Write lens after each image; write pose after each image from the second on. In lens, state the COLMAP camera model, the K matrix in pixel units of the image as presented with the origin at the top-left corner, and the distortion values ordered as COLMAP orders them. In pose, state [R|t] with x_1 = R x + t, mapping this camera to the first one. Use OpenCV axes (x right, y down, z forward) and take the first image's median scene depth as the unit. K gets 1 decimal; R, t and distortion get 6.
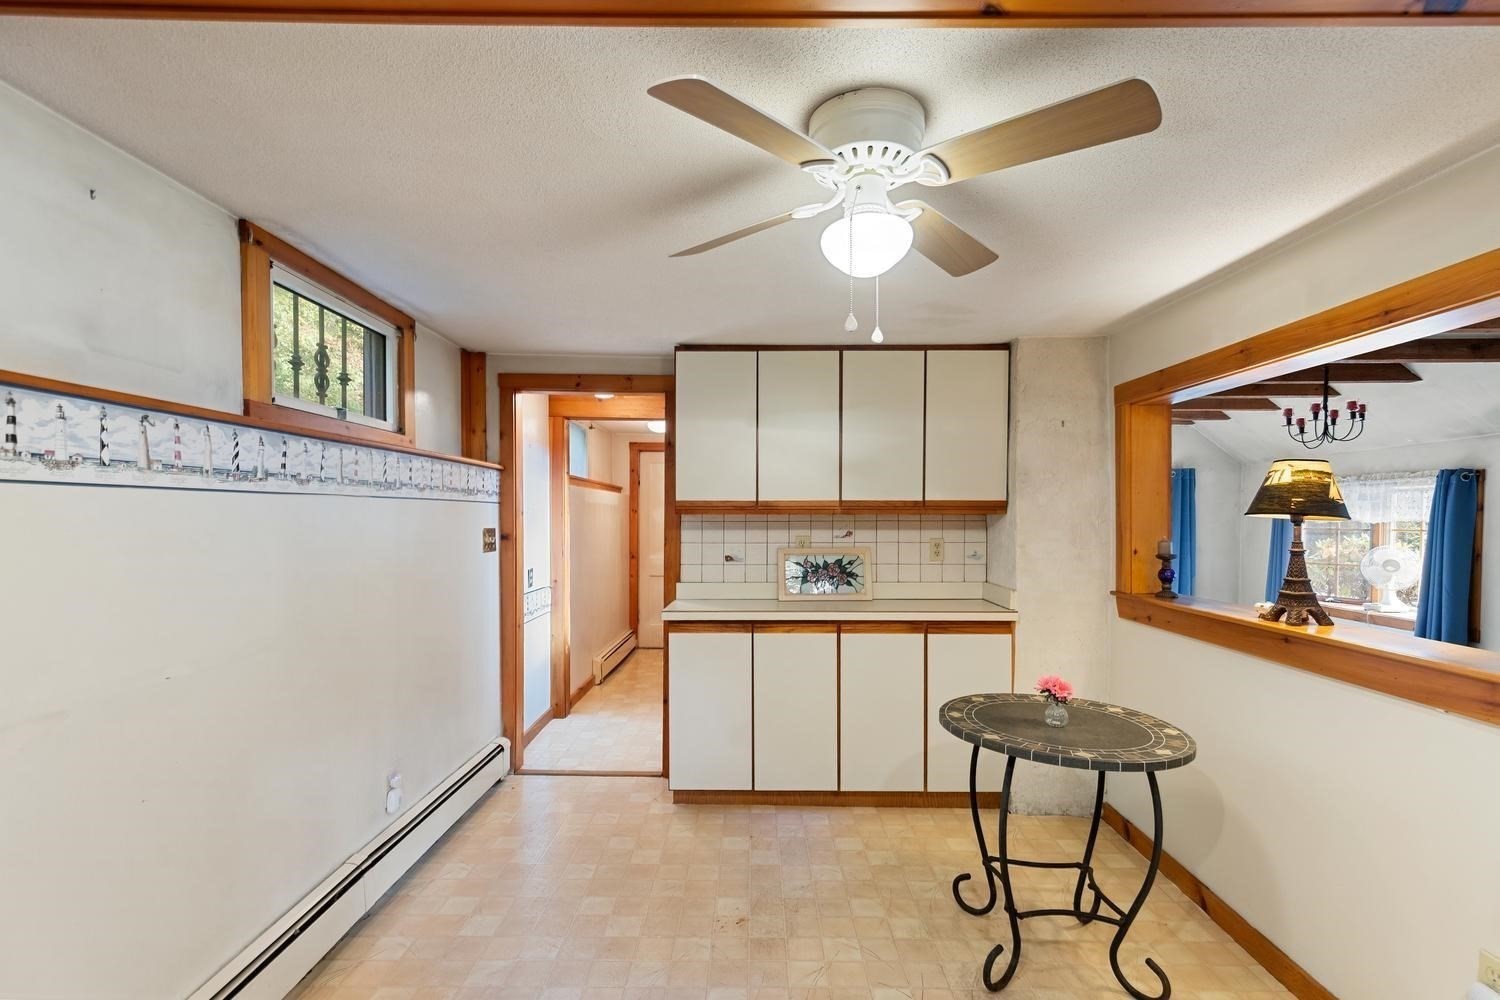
lens RADIAL K [[693.0, 0, 758.5], [0, 693.0, 534.1], [0, 0, 1]] dist [0.002161, -0.000327]
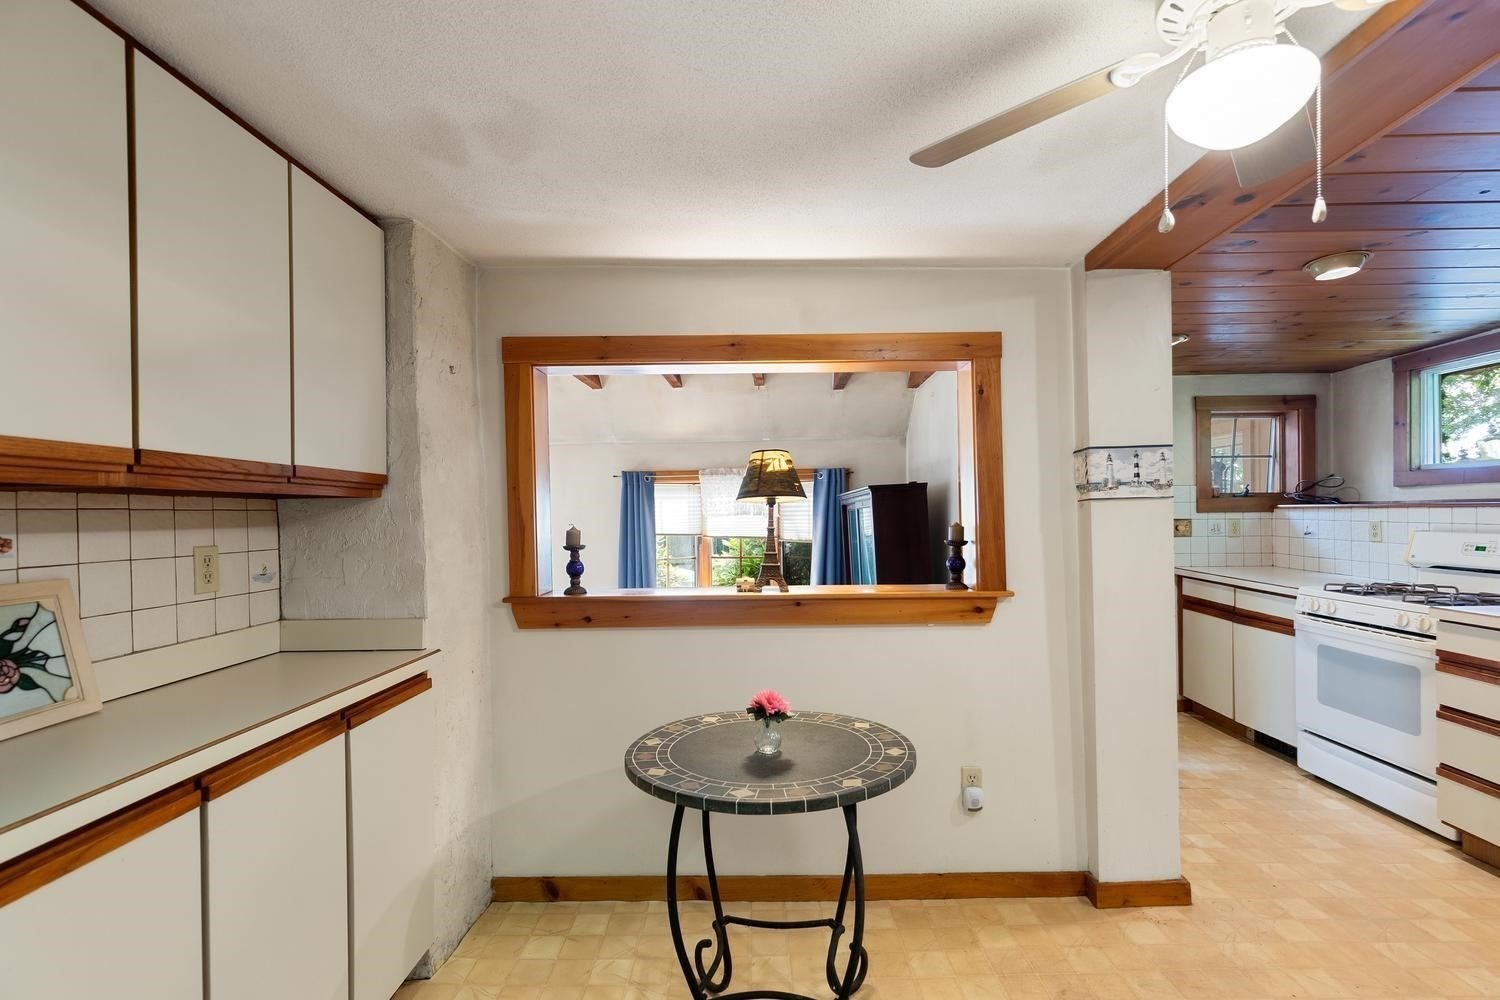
lens RADIAL K [[681.8, 0, 762.6], [0, 681.8, 511.8], [0, 0, 1]] dist [0.002838, -0.000437]
pose [[-0.005964, 0.001104, 0.999982, -0.252831], [0.039664, 0.999213, -0.000866, -0.002386], [-0.999195, 0.039658, -0.006003, 0.691613]]
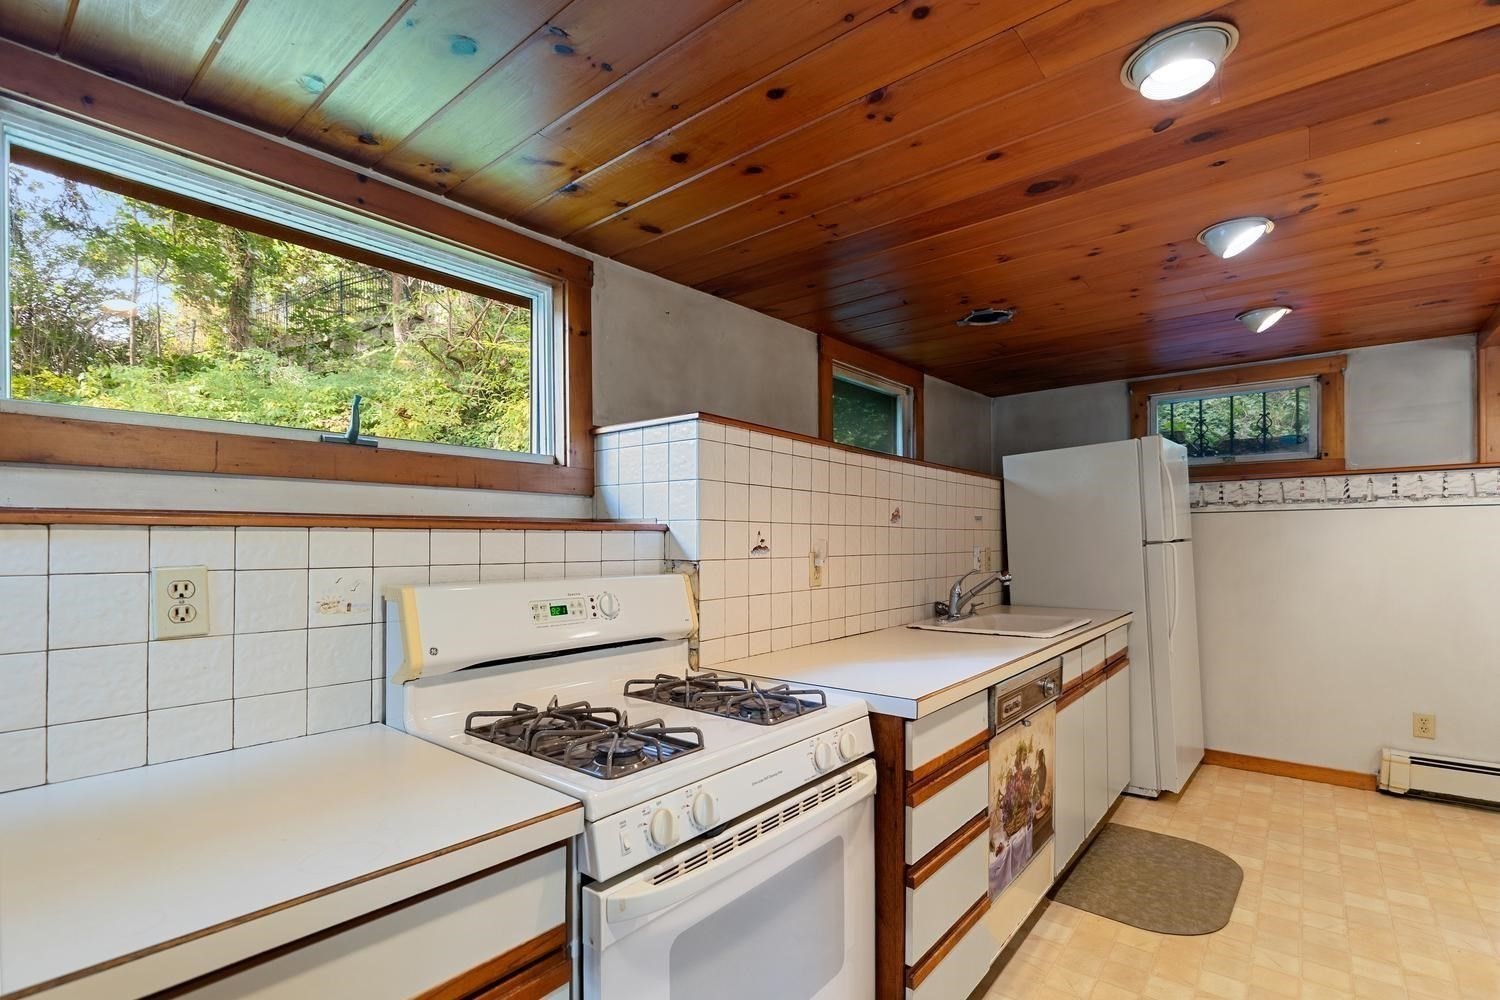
lens RADIAL K [[693.0, 0, 758.5], [0, 693.0, 534.1], [0, 0, 1]] dist [0.002161, -0.000327]
pose [[-0.622866, -0.005379, -0.782310, 1.047676], [-0.023137, 0.999666, 0.011547, 0.025176], [0.781986, 0.025292, -0.622782, 0.080690]]
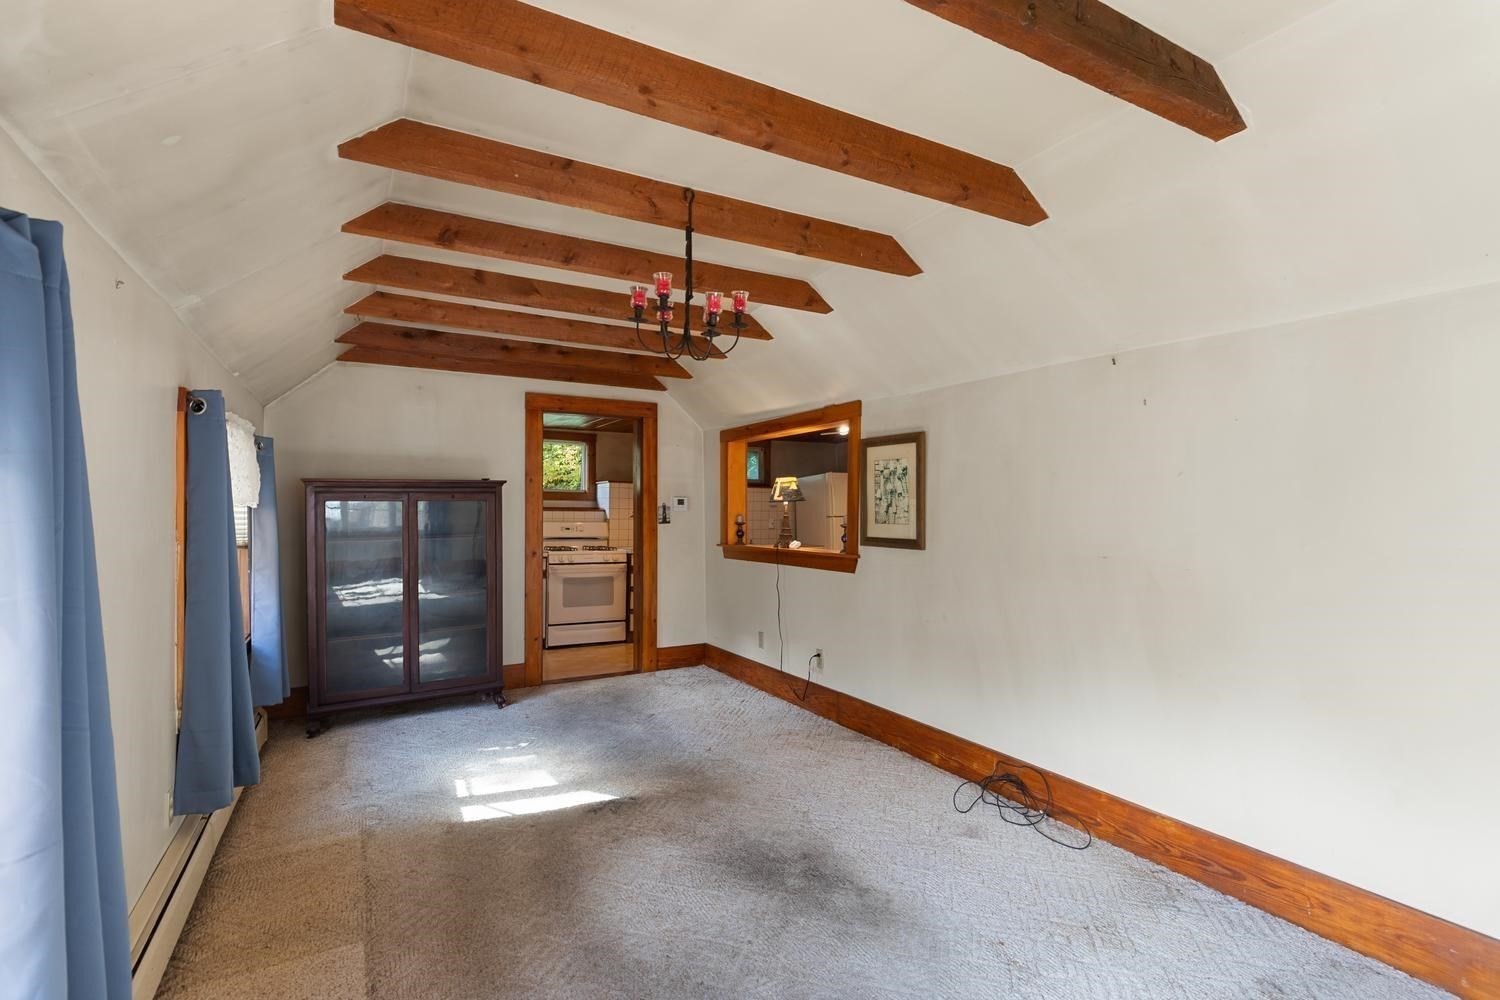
lens RADIAL K [[718.7, 0, 756.0], [0, 718.7, 513.3], [0, 0, 1]] dist [-0.003130, -0.000348]
pose [[-0.869114, -0.008470, -0.494538, 1.381642], [-0.020354, 0.999619, 0.018649, -0.018131], [0.494192, 0.026274, -0.868956, 2.053331]]
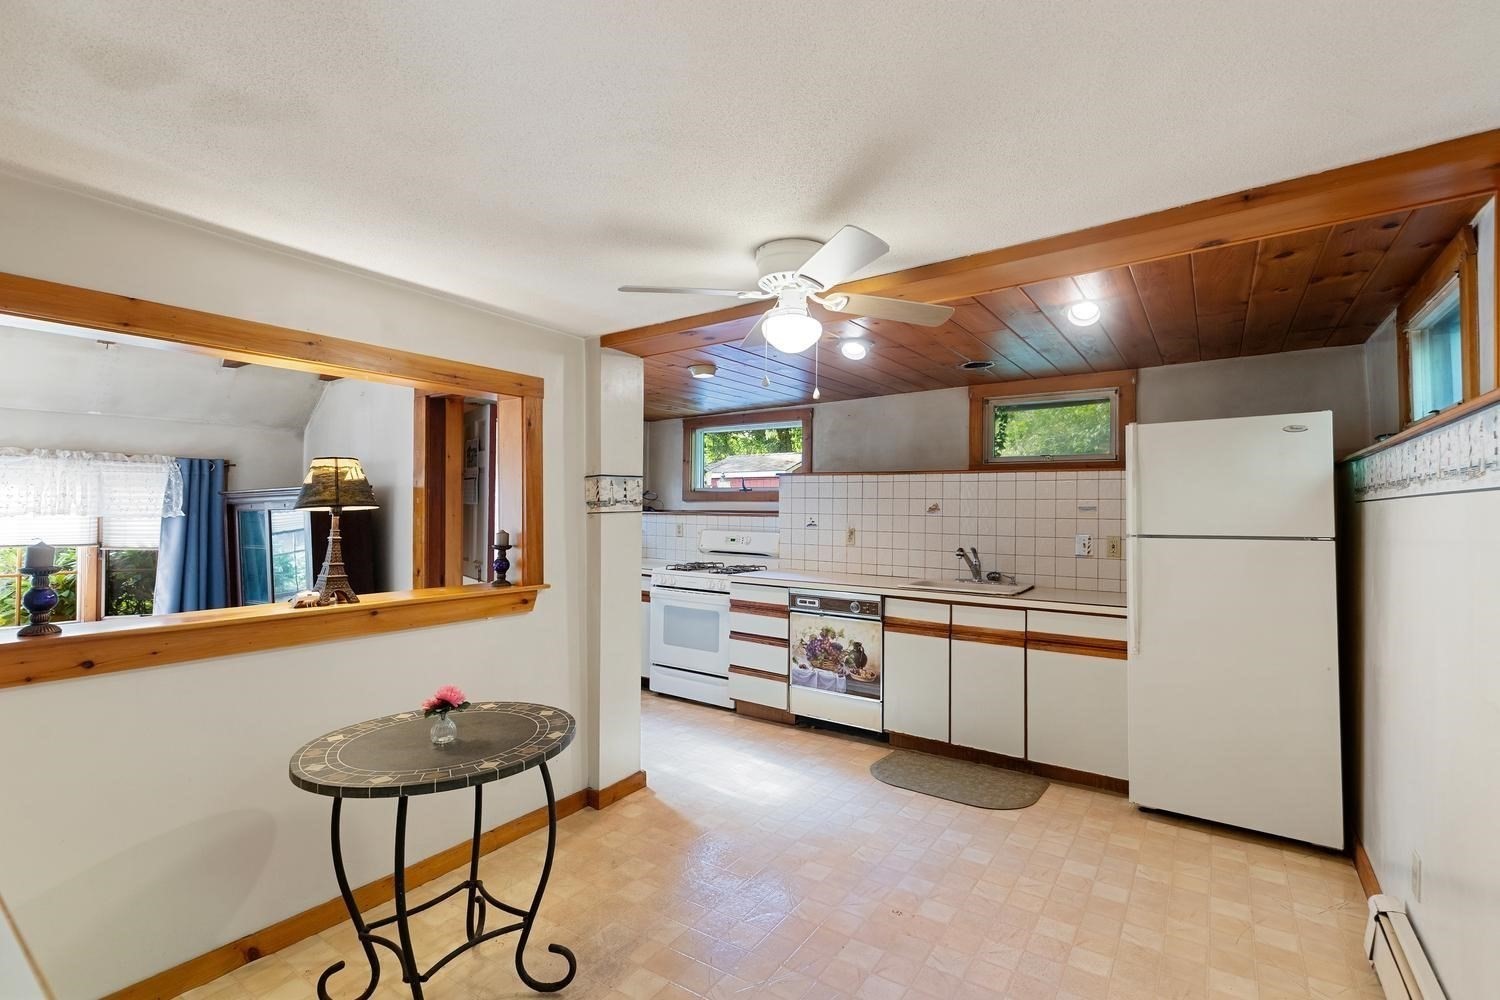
lens RADIAL K [[682.4, 0, 750.0], [0, 682.4, 500.0], [0, 0, 1]] dist [0.002491, 0.000215]
pose [[-0.823523, -0.002291, 0.567278, -0.276278], [0.006712, 0.999883, 0.013782, -0.033223], [-0.567243, 0.015157, -0.823411, 1.037441]]
